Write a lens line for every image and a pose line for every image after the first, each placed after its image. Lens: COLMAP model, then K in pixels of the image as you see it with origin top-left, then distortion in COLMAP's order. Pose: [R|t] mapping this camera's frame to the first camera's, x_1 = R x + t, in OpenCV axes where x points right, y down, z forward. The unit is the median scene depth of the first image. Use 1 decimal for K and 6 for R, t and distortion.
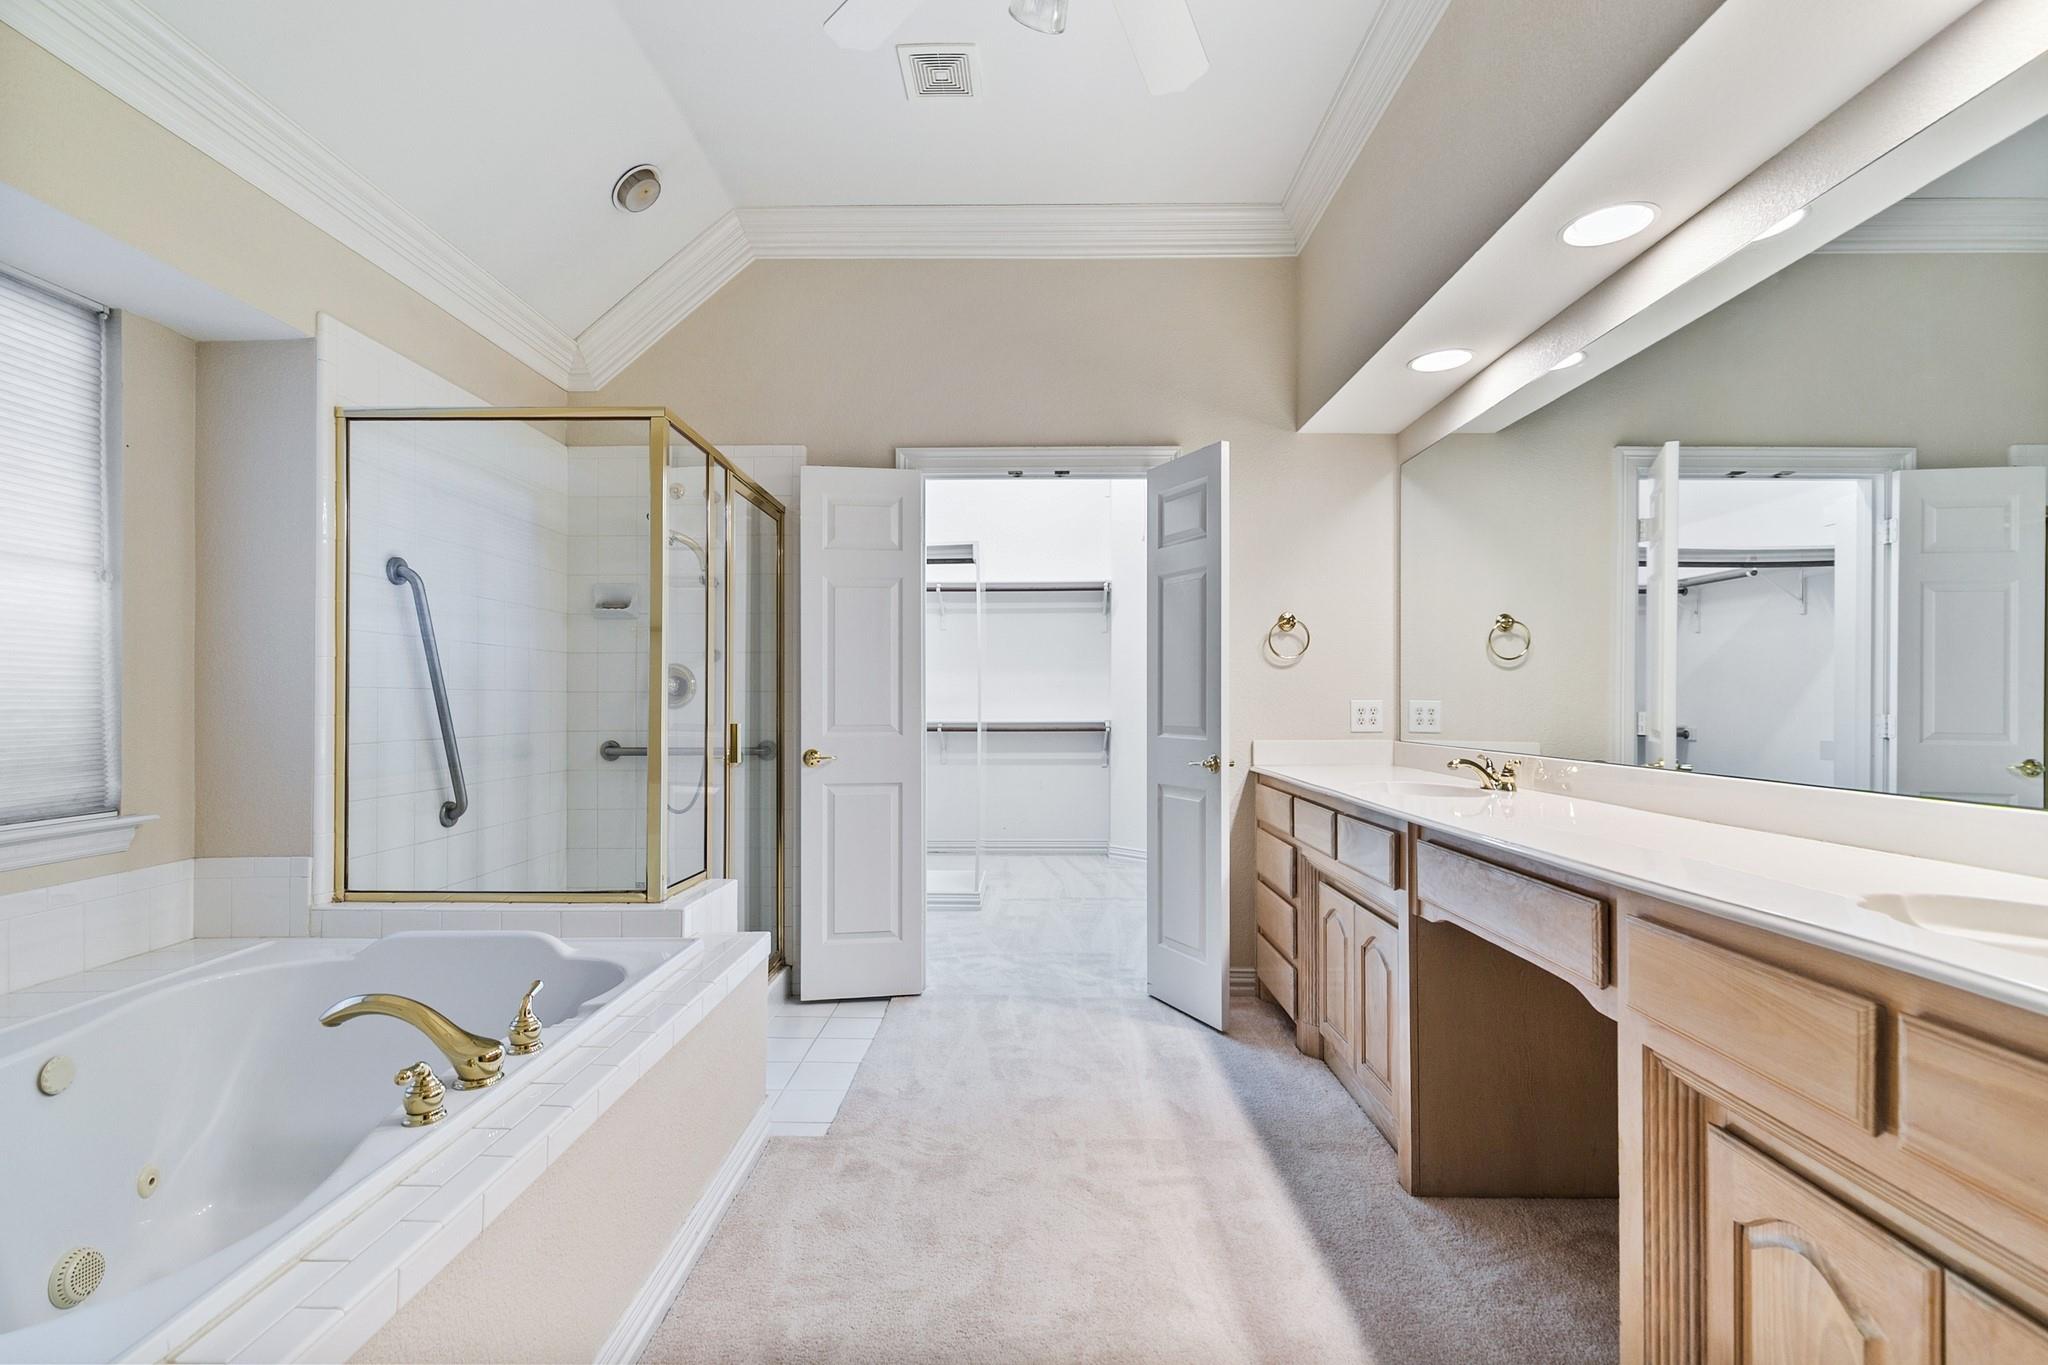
lens RADIAL K [[928.3, 0, 1026.5], [0, 928.3, 695.3], [0, 0, 1]] dist [0.009943, -0.000218]
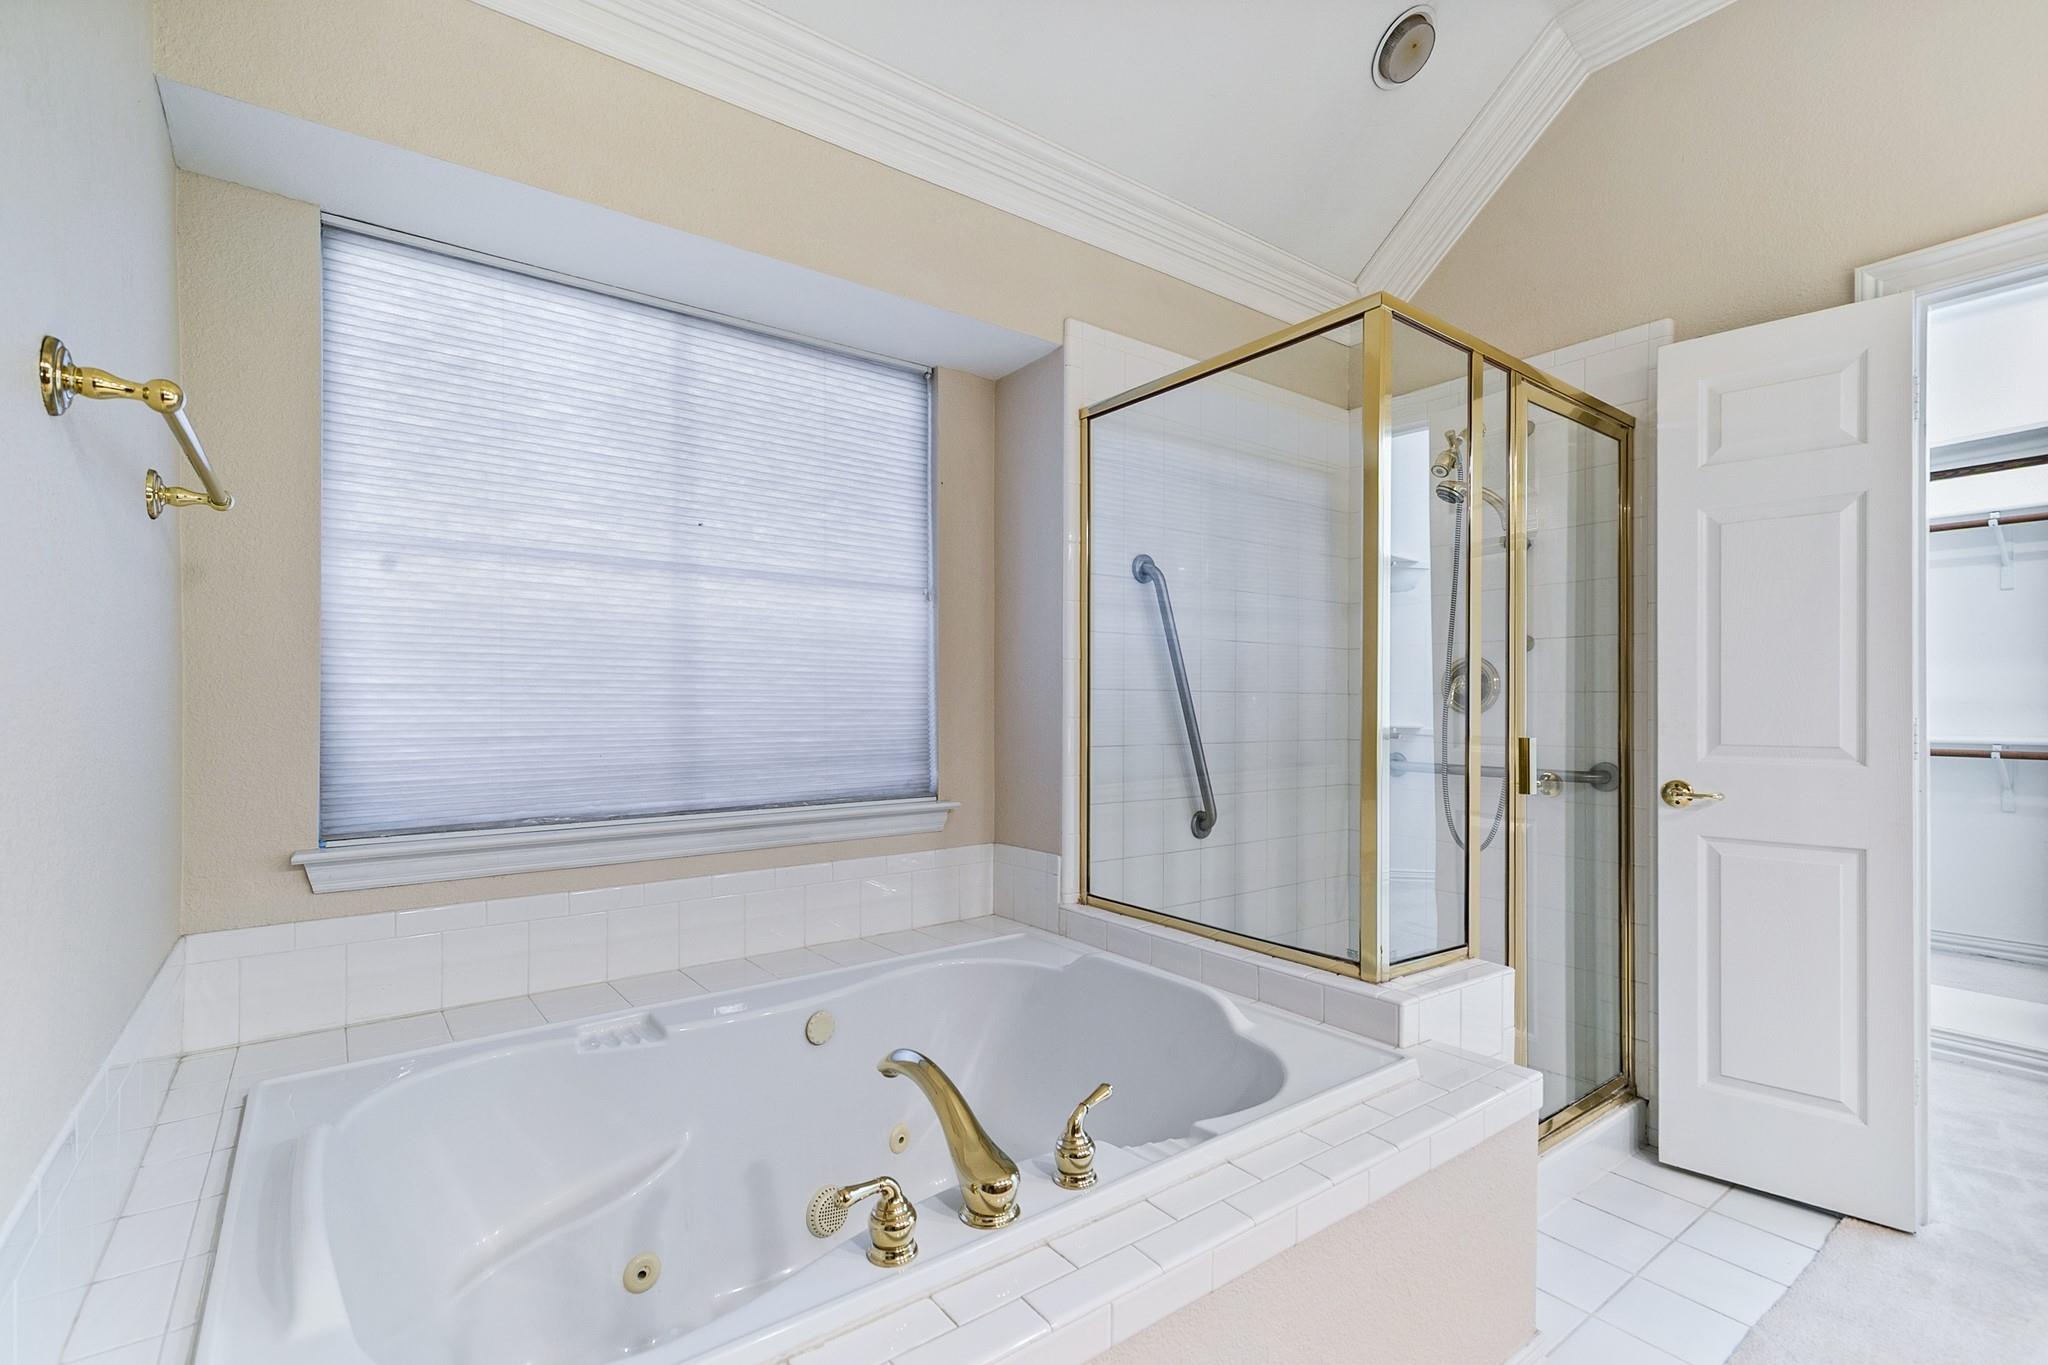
lens RADIAL K [[928.3, 0, 1011.8], [0, 928.3, 702.1], [0, 0, 1]] dist [0.009943, -0.000218]
pose [[0.606799, 0.001771, -0.794854, 0.007583], [0.000526, 0.999996, 0.002630, 0.002121], [0.794855, -0.002014, 0.606796, 0.333912]]
